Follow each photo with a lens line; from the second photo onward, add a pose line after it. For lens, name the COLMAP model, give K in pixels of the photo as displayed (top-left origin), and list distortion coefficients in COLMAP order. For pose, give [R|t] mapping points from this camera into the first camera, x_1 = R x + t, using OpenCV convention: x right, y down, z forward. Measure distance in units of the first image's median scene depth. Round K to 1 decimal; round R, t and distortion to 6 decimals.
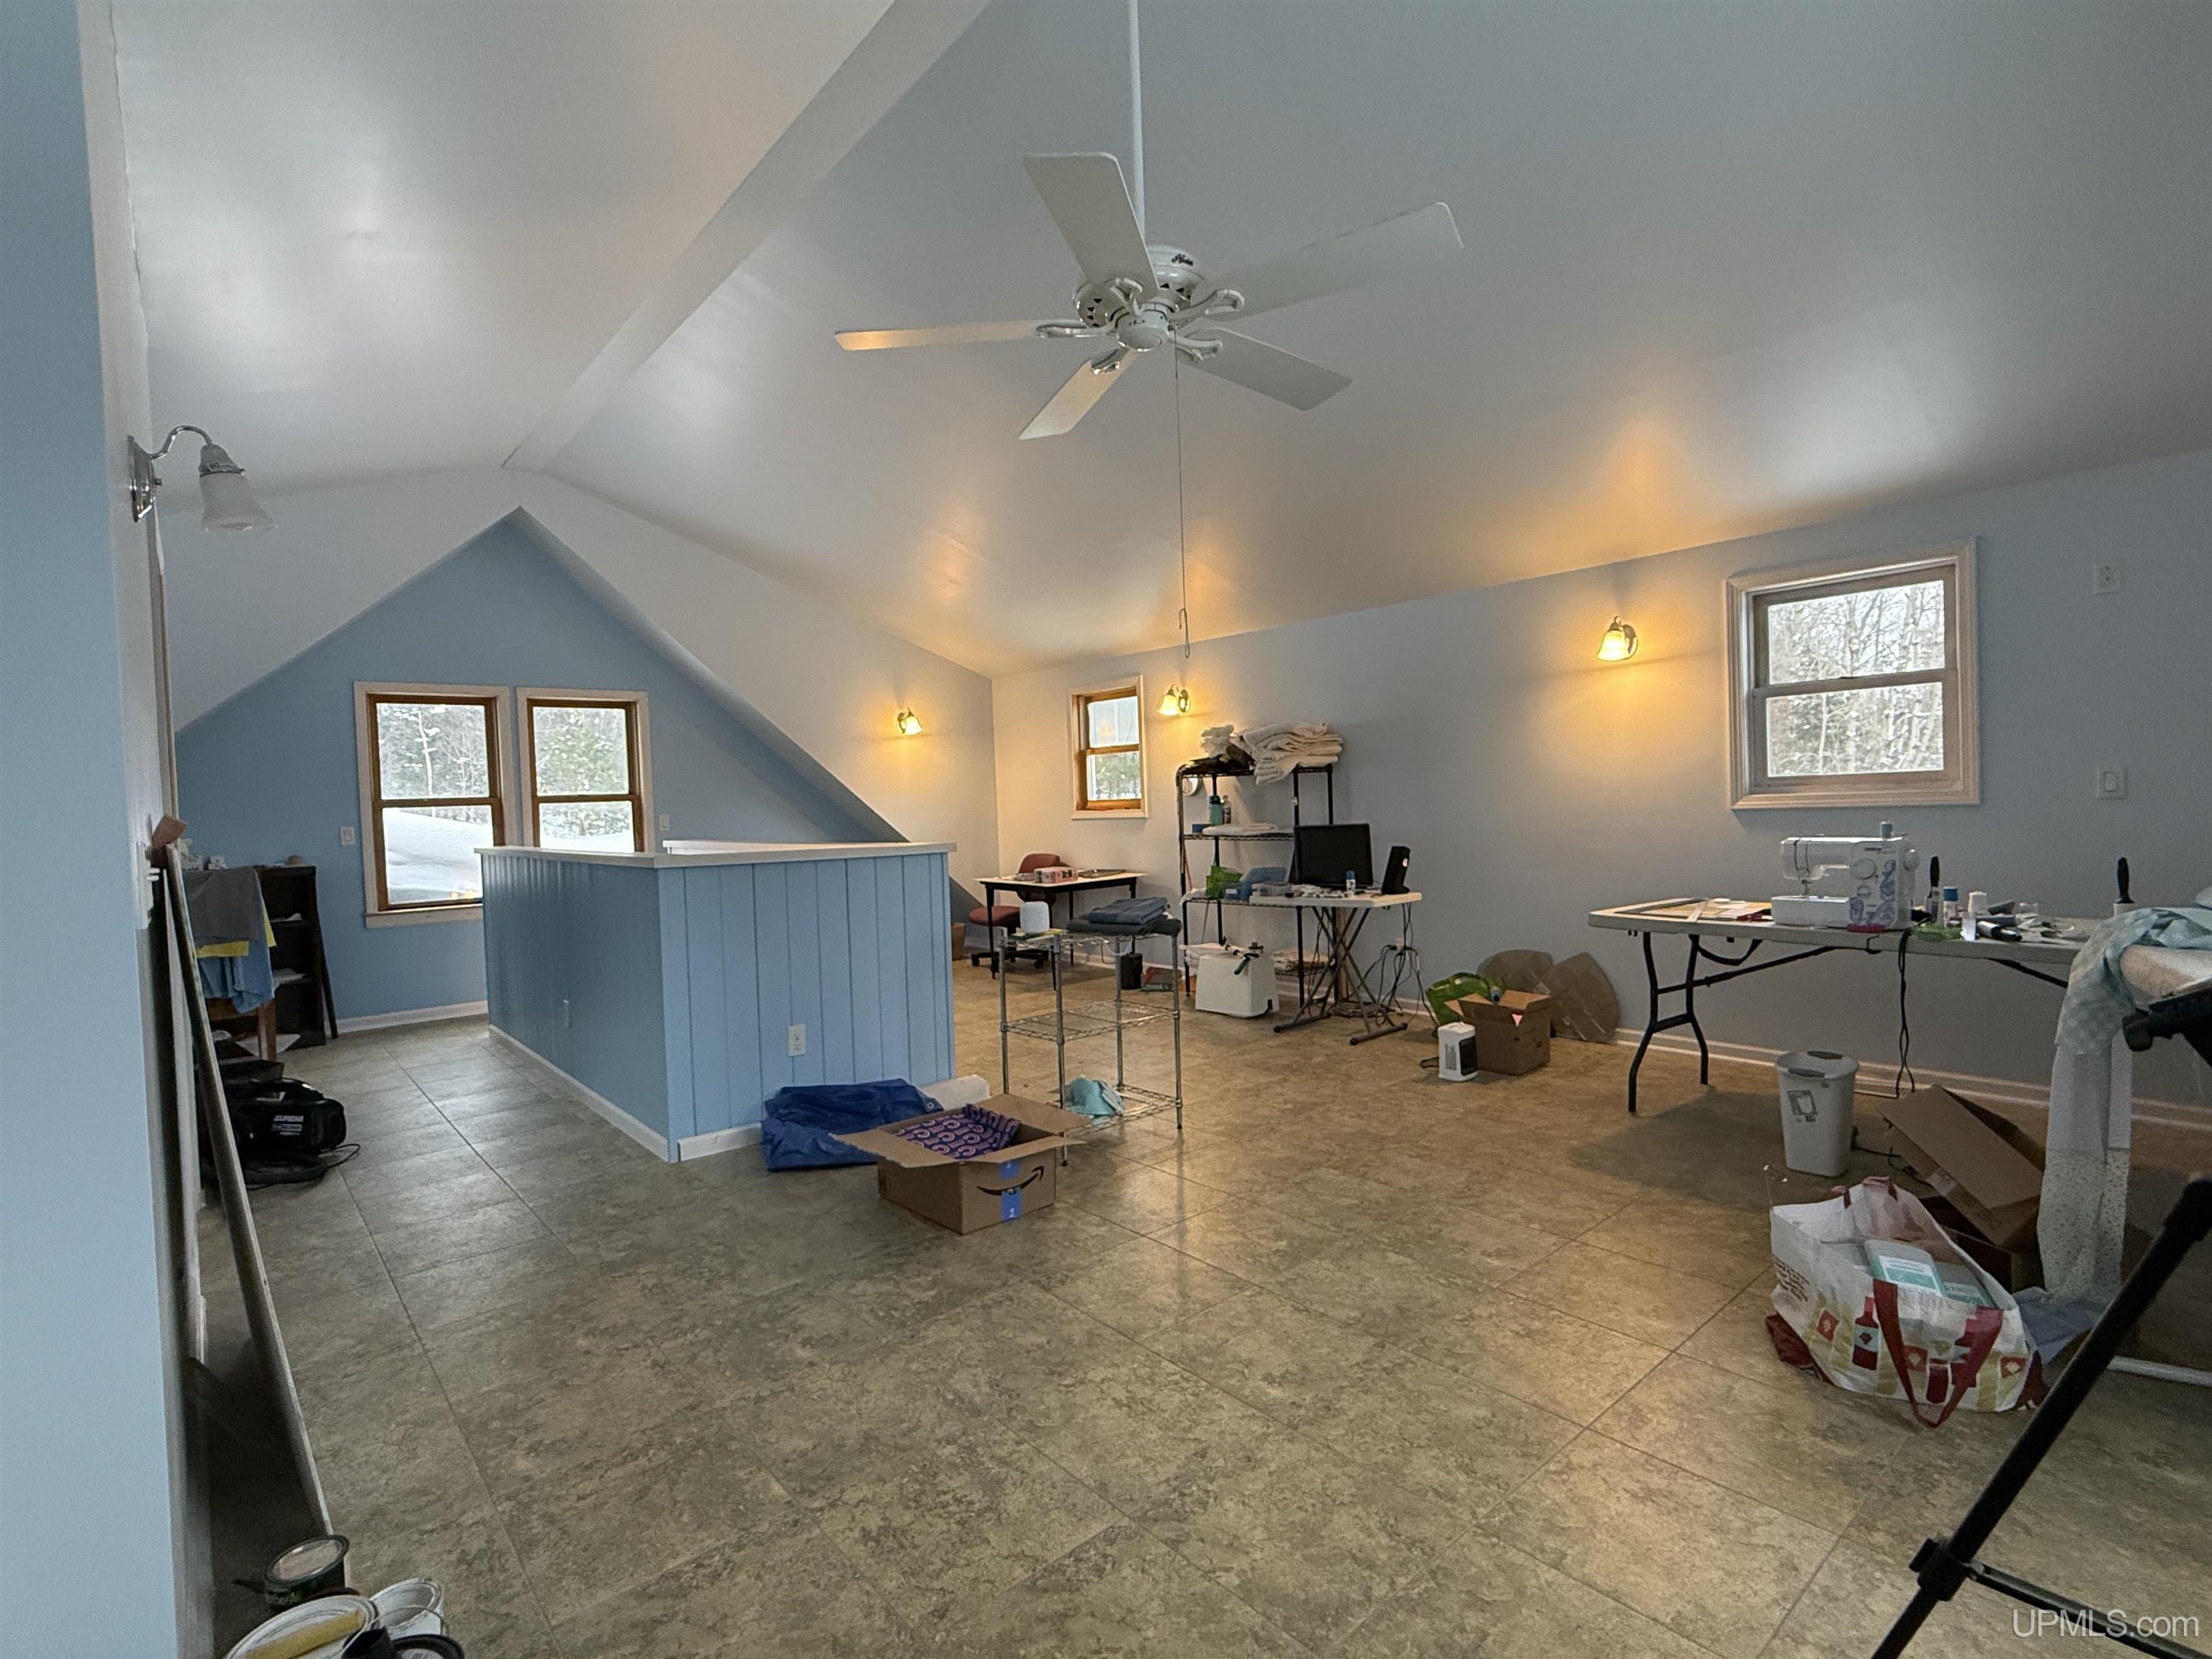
lens RADIAL K [[1061.2, 0, 1078.4], [0, 1061.2, 824.9], [0, 0, 1]] dist [-0.000304, 0.000884]
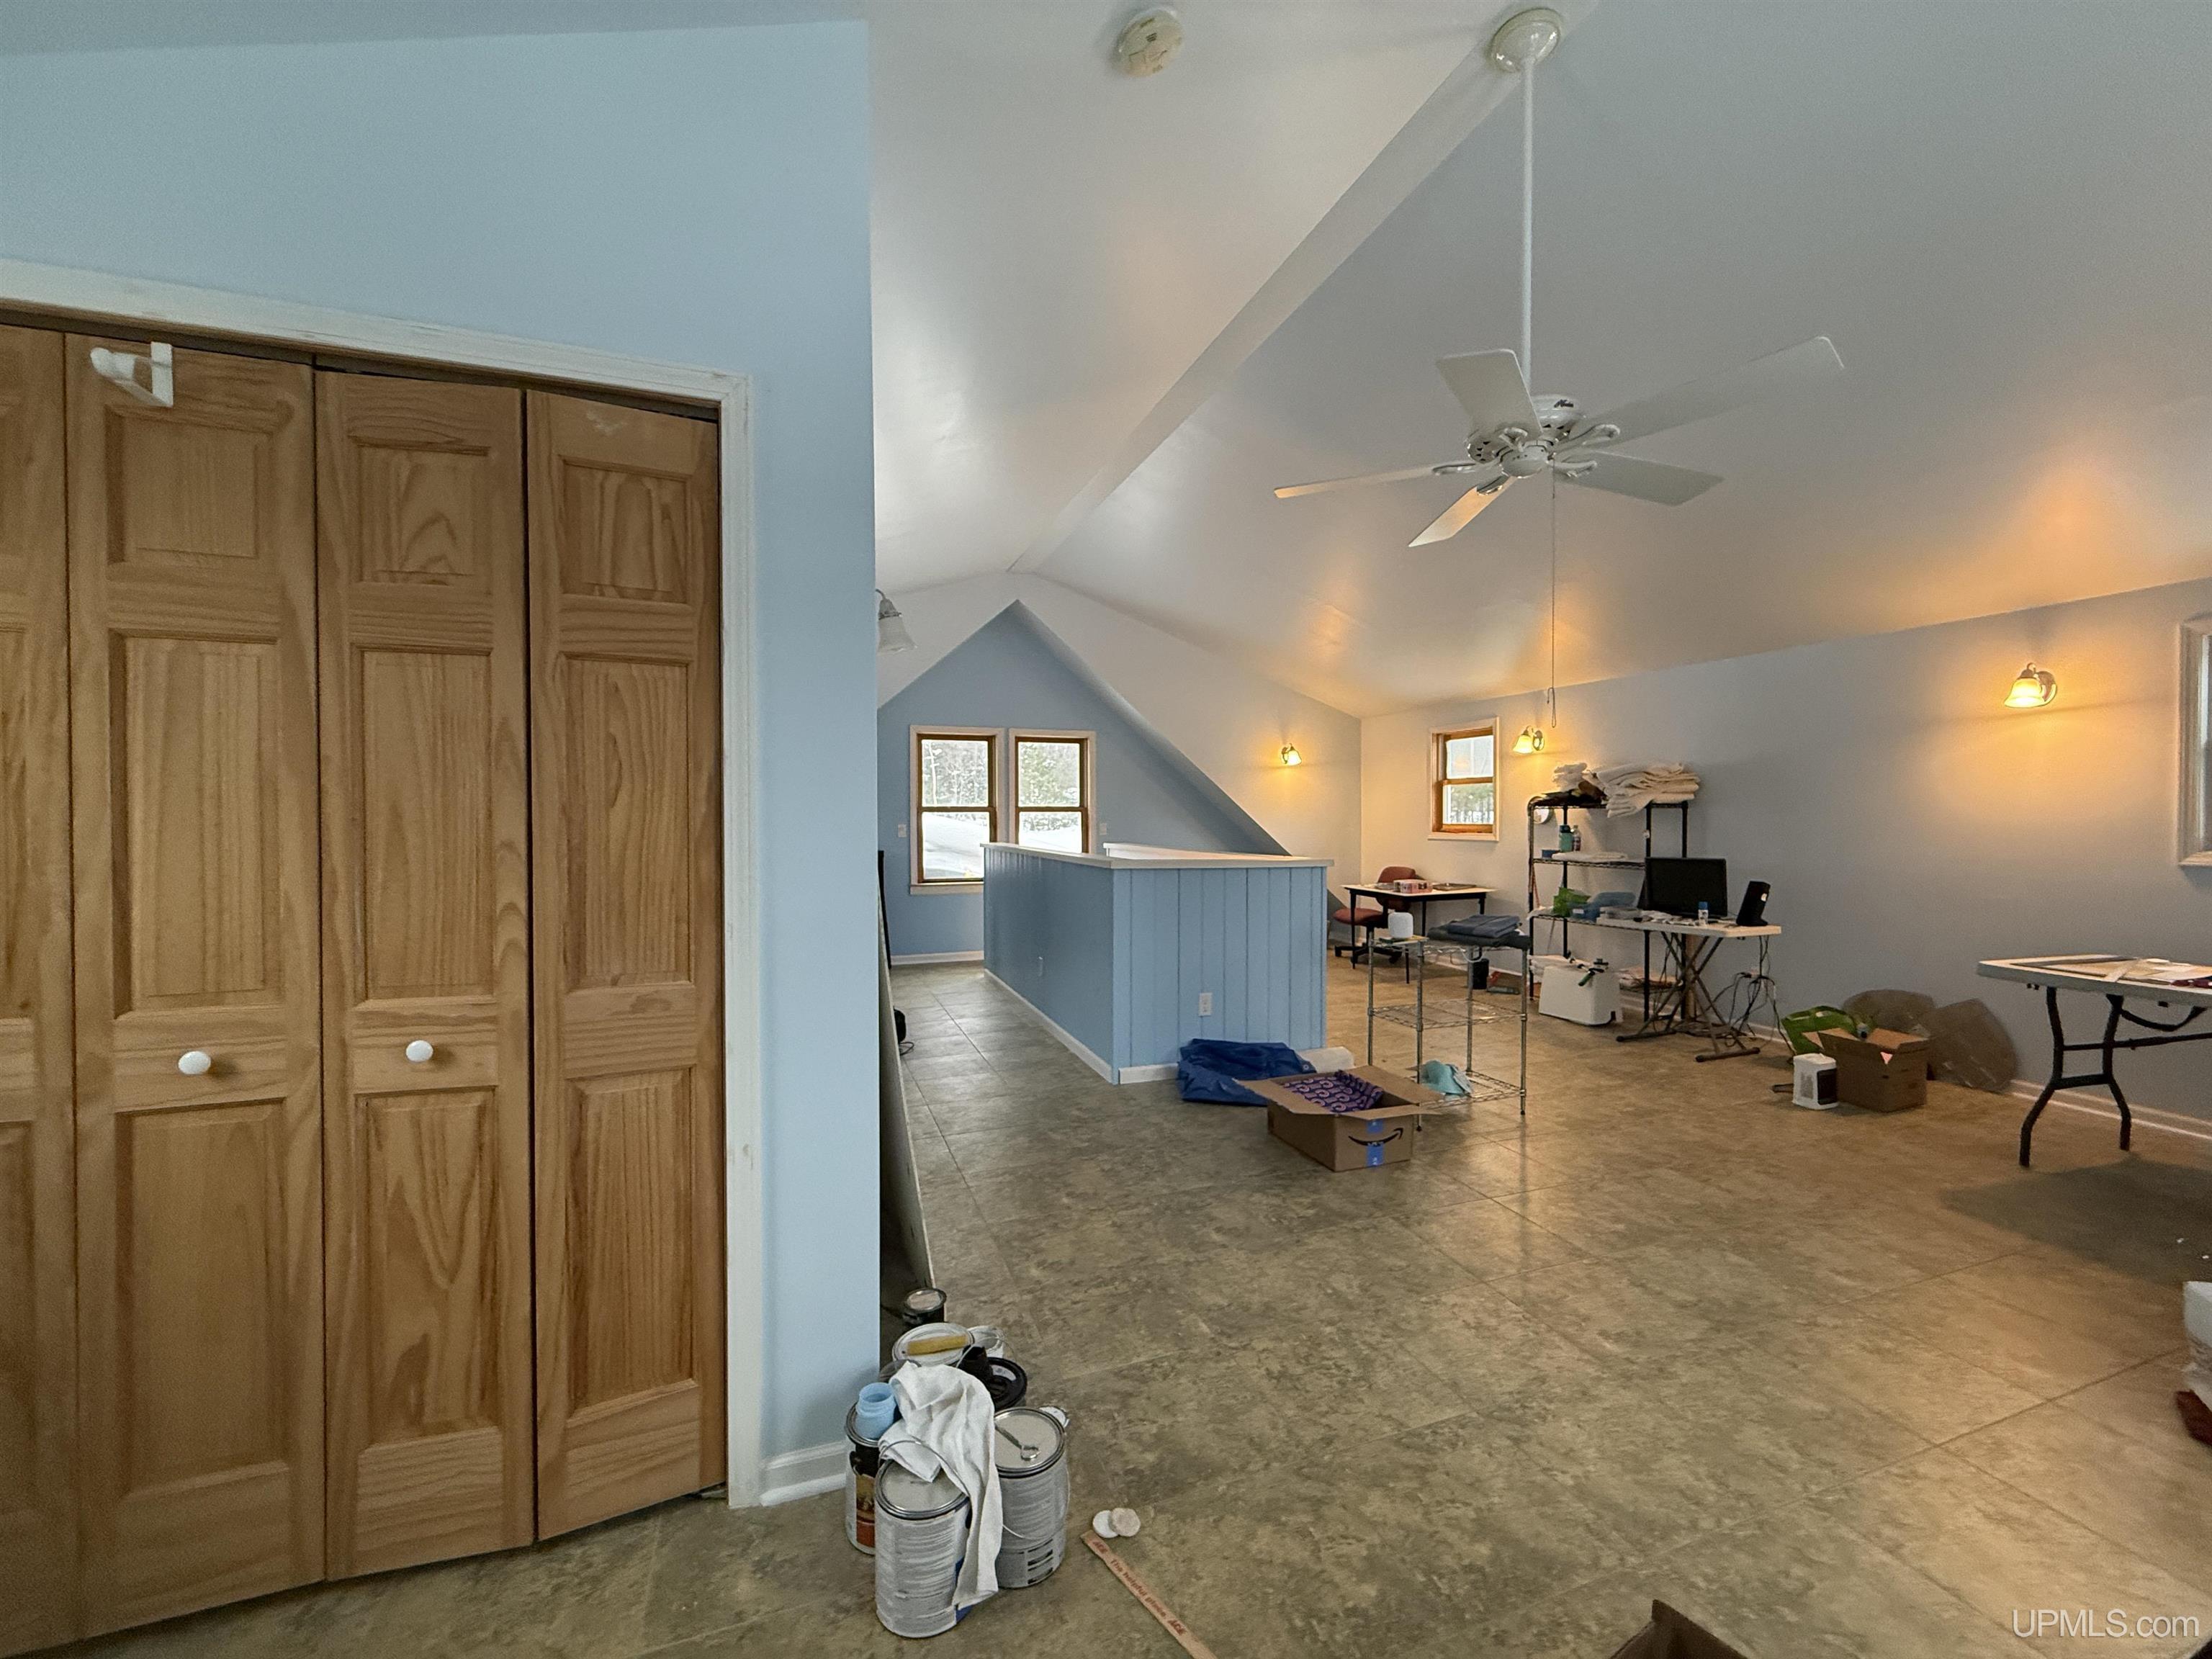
lens RADIAL K [[880.4, 0, 1106.0], [0, 880.4, 829.5], [0, 0, 1]] dist [0.000476, 0.000112]
pose [[0.939734, 0.038722, -0.339708, -0.022538], [-0.038639, 0.999229, 0.007011, -0.020209], [0.339717, 0.006537, 0.940505, -0.085391]]
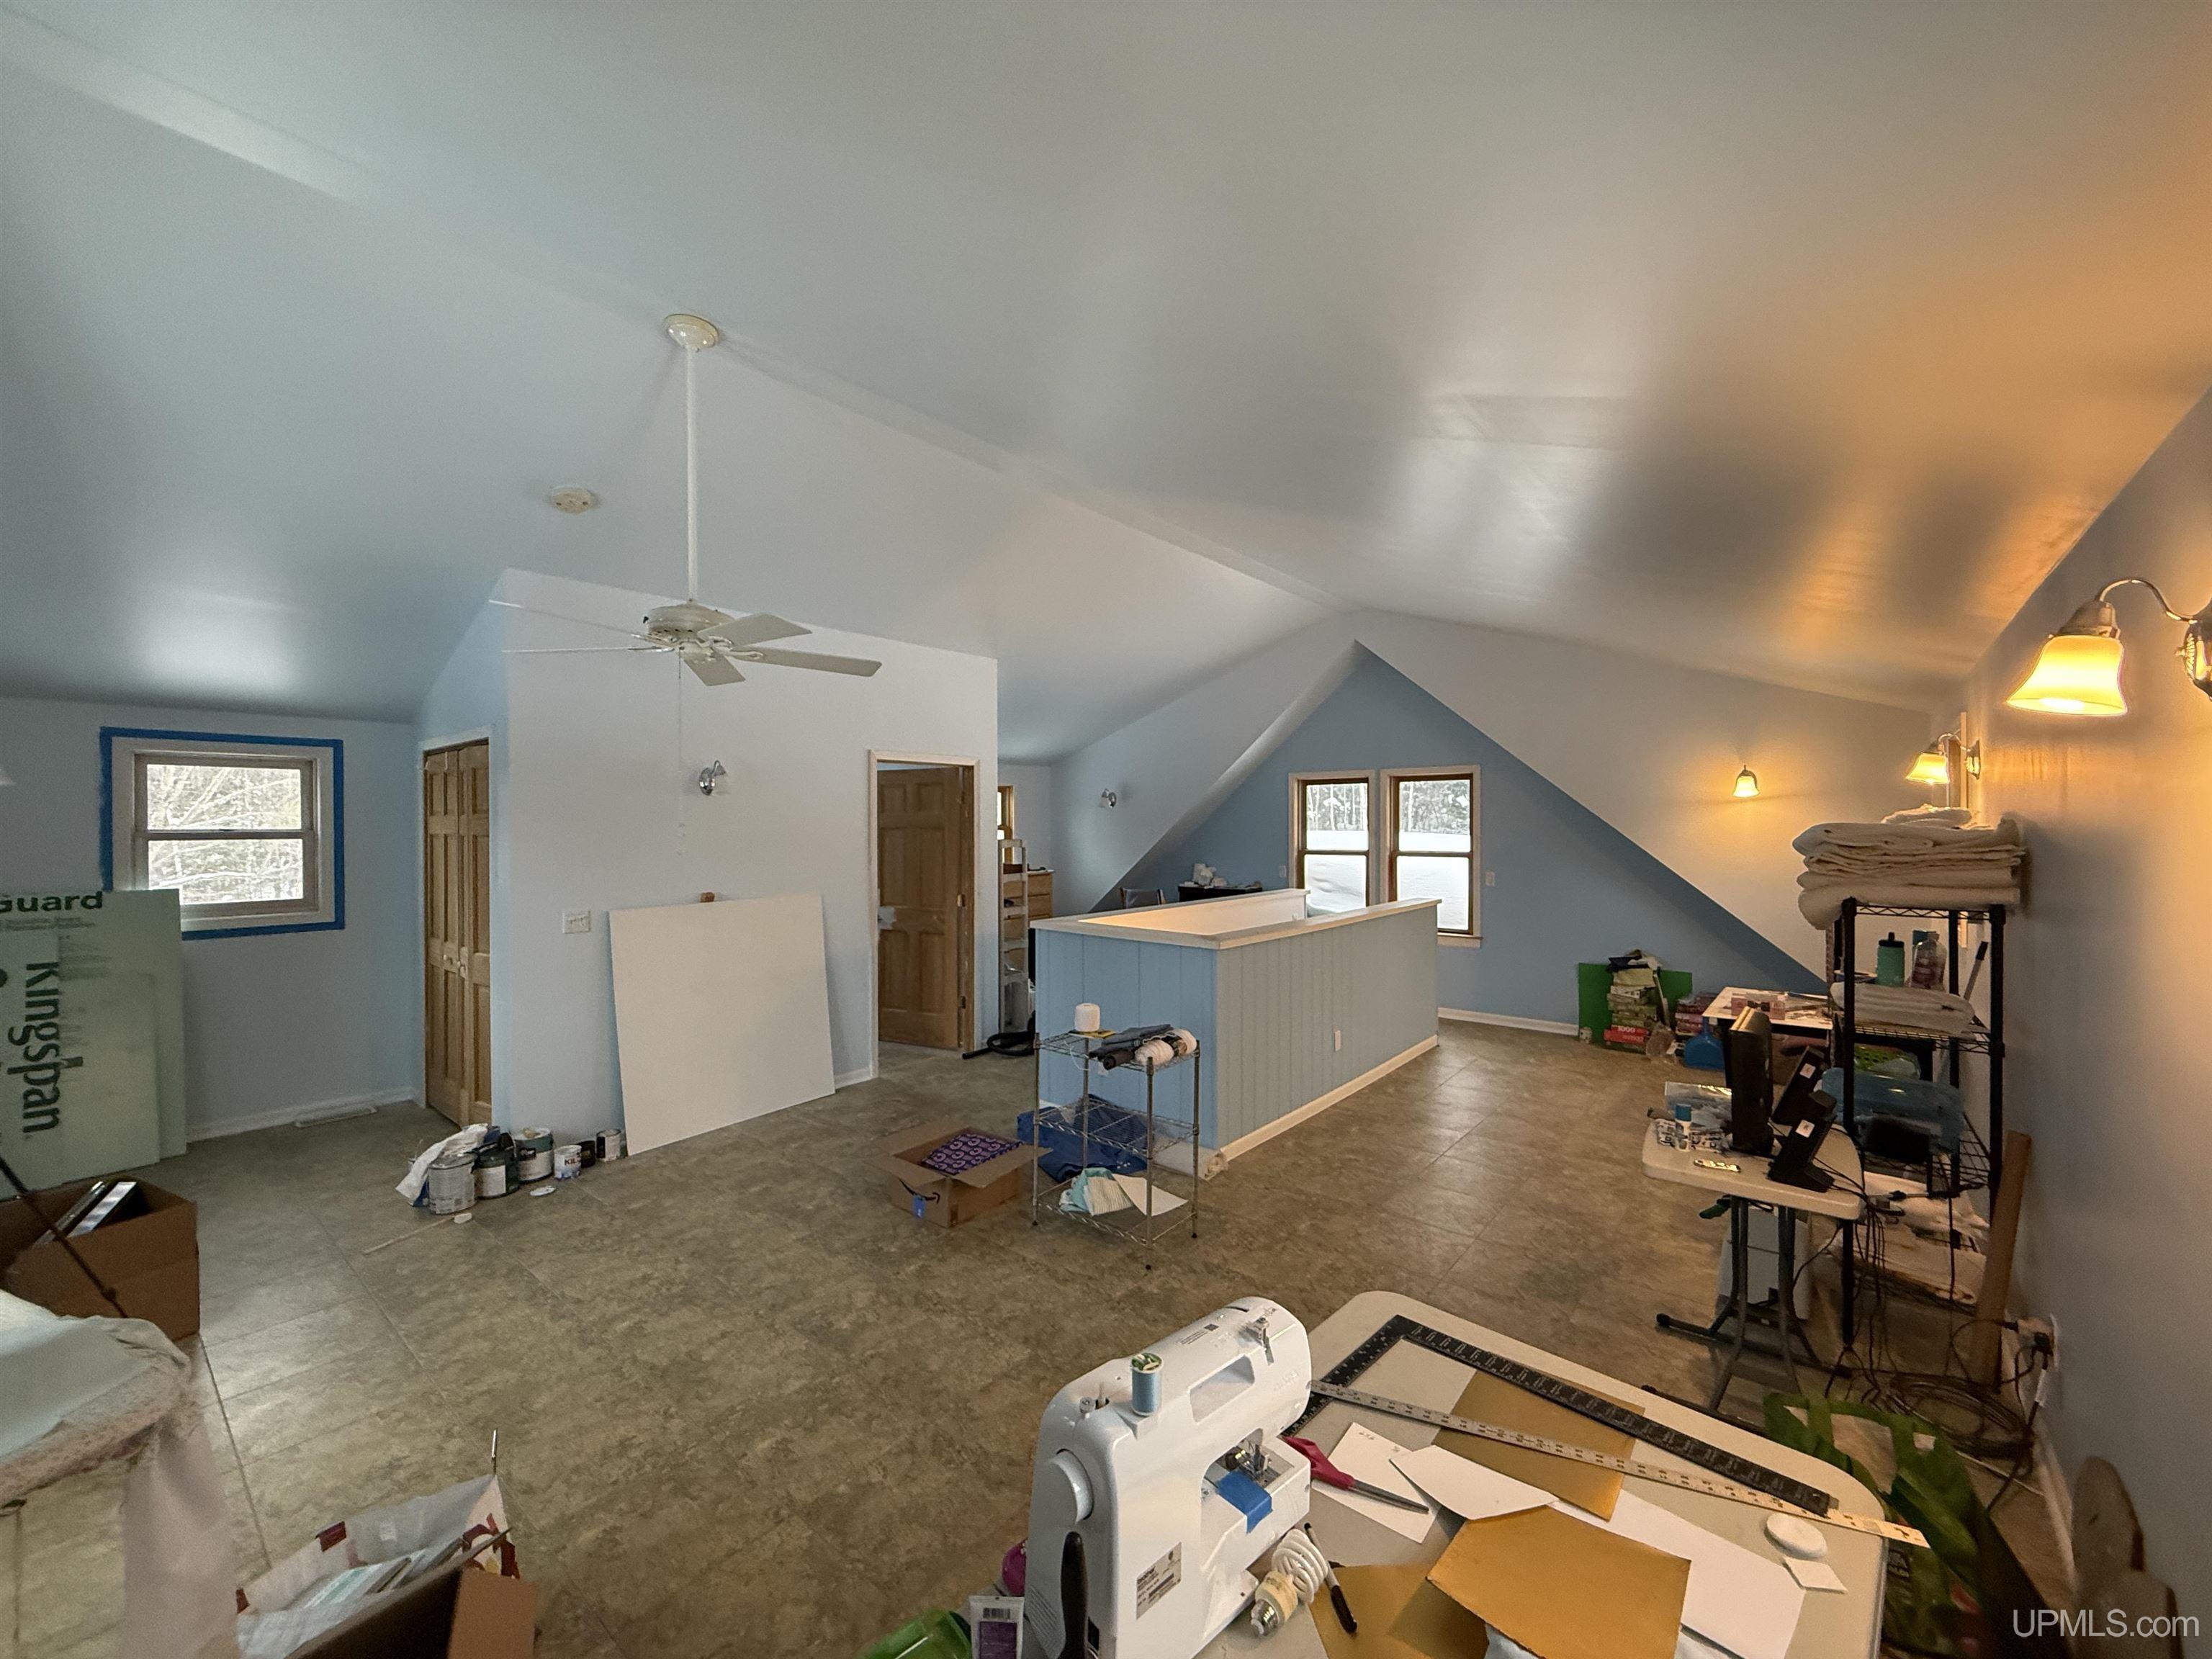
lens RADIAL K [[890.0, 0, 1106.0], [0, 890.0, 829.5], [0, 0, 1]] dist [-0.001896, -0.000470]
pose [[0.179800, 0.038852, -0.982936, 1.088096], [-0.025988, 0.999059, 0.034735, -0.180107], [0.983360, 0.019299, 0.180641, 1.000935]]
